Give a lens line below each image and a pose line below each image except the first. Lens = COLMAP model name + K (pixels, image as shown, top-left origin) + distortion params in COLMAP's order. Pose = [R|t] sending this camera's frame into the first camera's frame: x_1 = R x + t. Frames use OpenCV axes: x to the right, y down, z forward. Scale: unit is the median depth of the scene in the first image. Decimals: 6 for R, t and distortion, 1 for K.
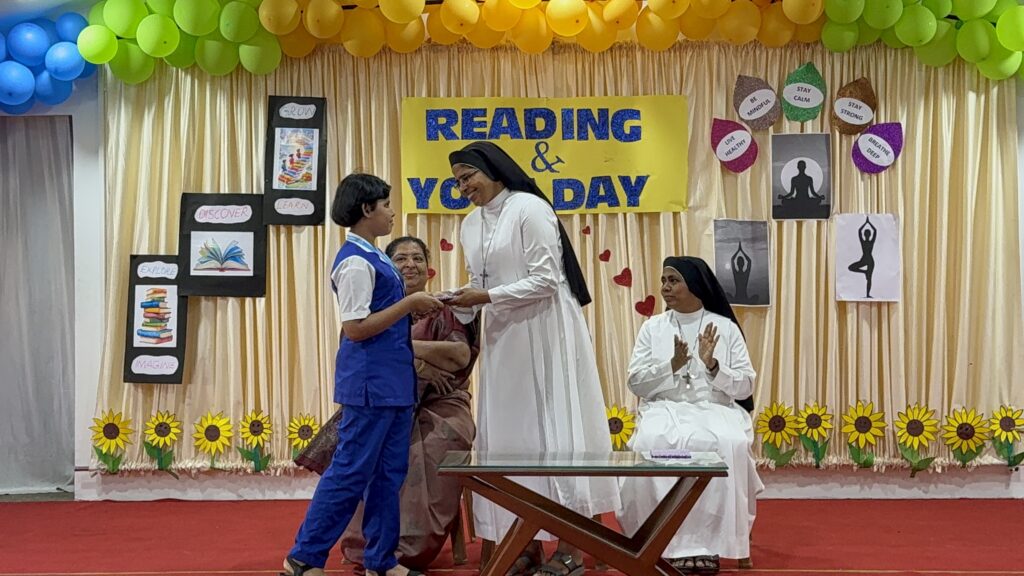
lens RADIAL K [[1601.2, 0, 520.1], [0, 1601.2, 296.7], [0, 0, 1]] dist [0.129118, 0.000000]
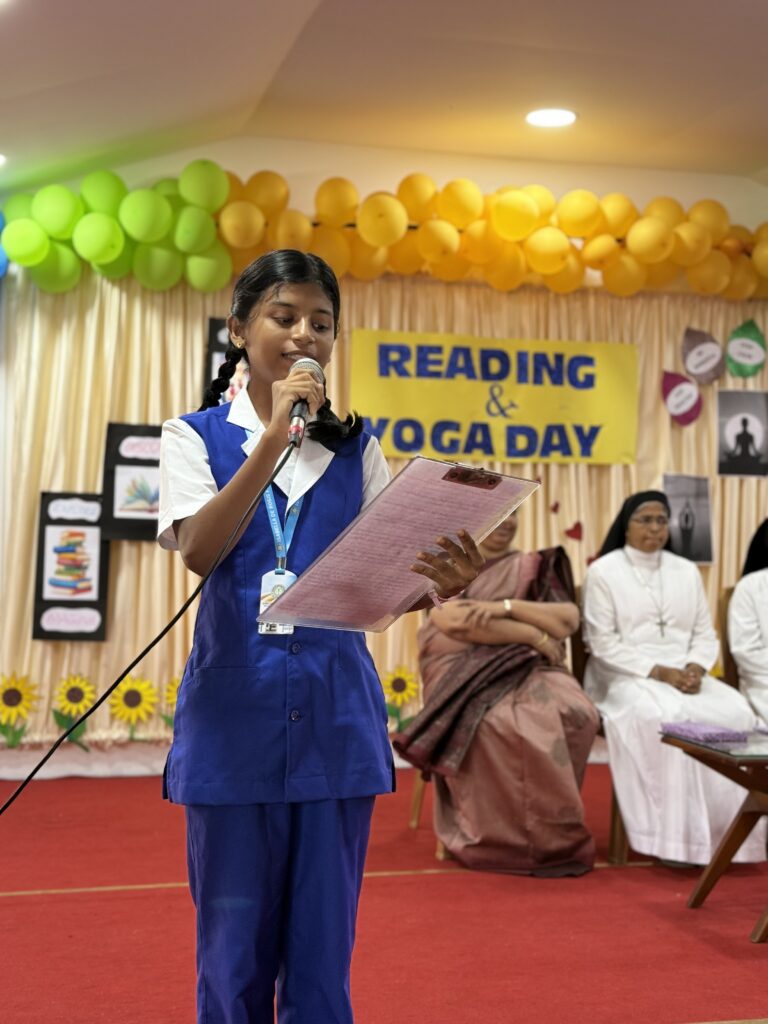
lens RADIAL K [[1425.2, 0, 383.5], [0, 1425.2, 512.3], [0, 0, 1]] dist [0.121660, 0.000000]
pose [[0.959107, 0.028025, 0.281654, -0.283285], [-0.022341, 0.999477, -0.023370, -0.000867], [-0.282162, 0.016121, 0.959231, 0.217391]]
